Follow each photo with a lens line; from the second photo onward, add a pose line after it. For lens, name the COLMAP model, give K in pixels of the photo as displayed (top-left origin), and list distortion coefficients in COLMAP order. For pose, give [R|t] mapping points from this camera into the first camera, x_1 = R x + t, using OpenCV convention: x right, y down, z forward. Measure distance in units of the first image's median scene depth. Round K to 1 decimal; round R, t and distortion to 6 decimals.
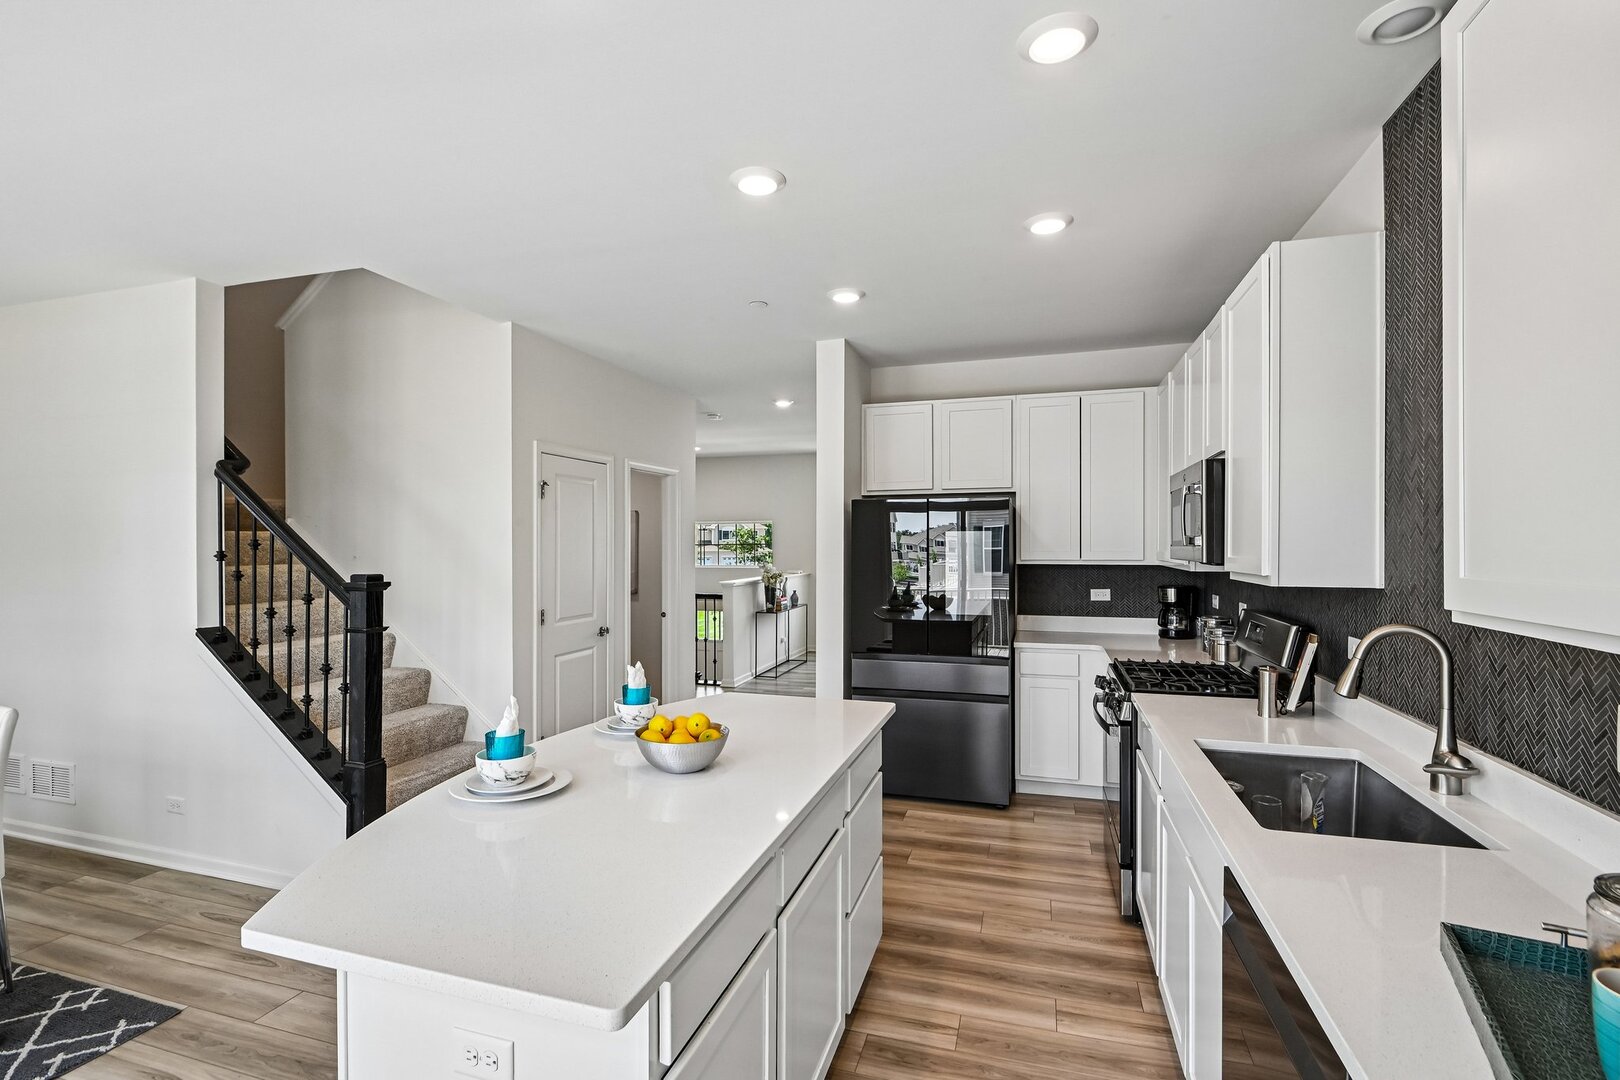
lens RADIAL K [[759.5, 0, 810.0], [0, 759.5, 540.0], [0, 0, 1]] dist [-0.000092, -0.000088]
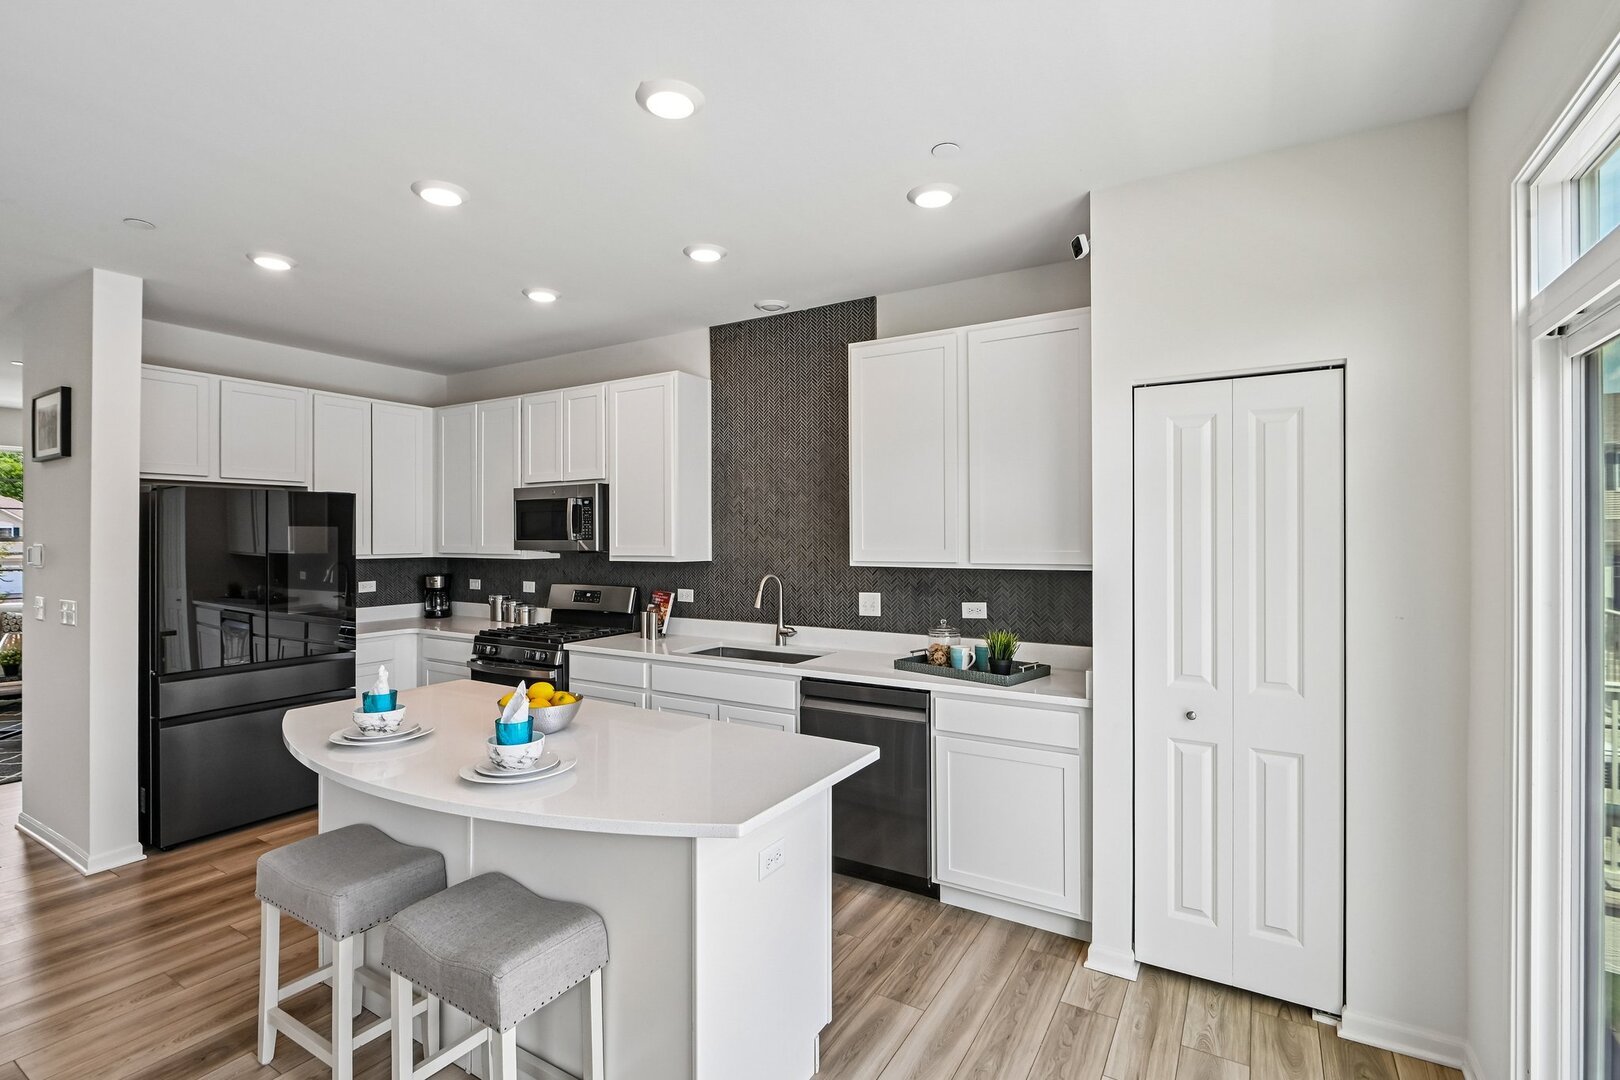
lens RADIAL K [[733.1, 0, 810.0], [0, 733.1, 540.0], [0, 0, 1]] dist [0.001379, -0.000036]
pose [[0.242811, -0.004672, 0.970062, -0.641669], [-0.001102, 0.999986, 0.005092, -0.000763], [-0.970073, -0.002305, 0.242803, 0.180503]]
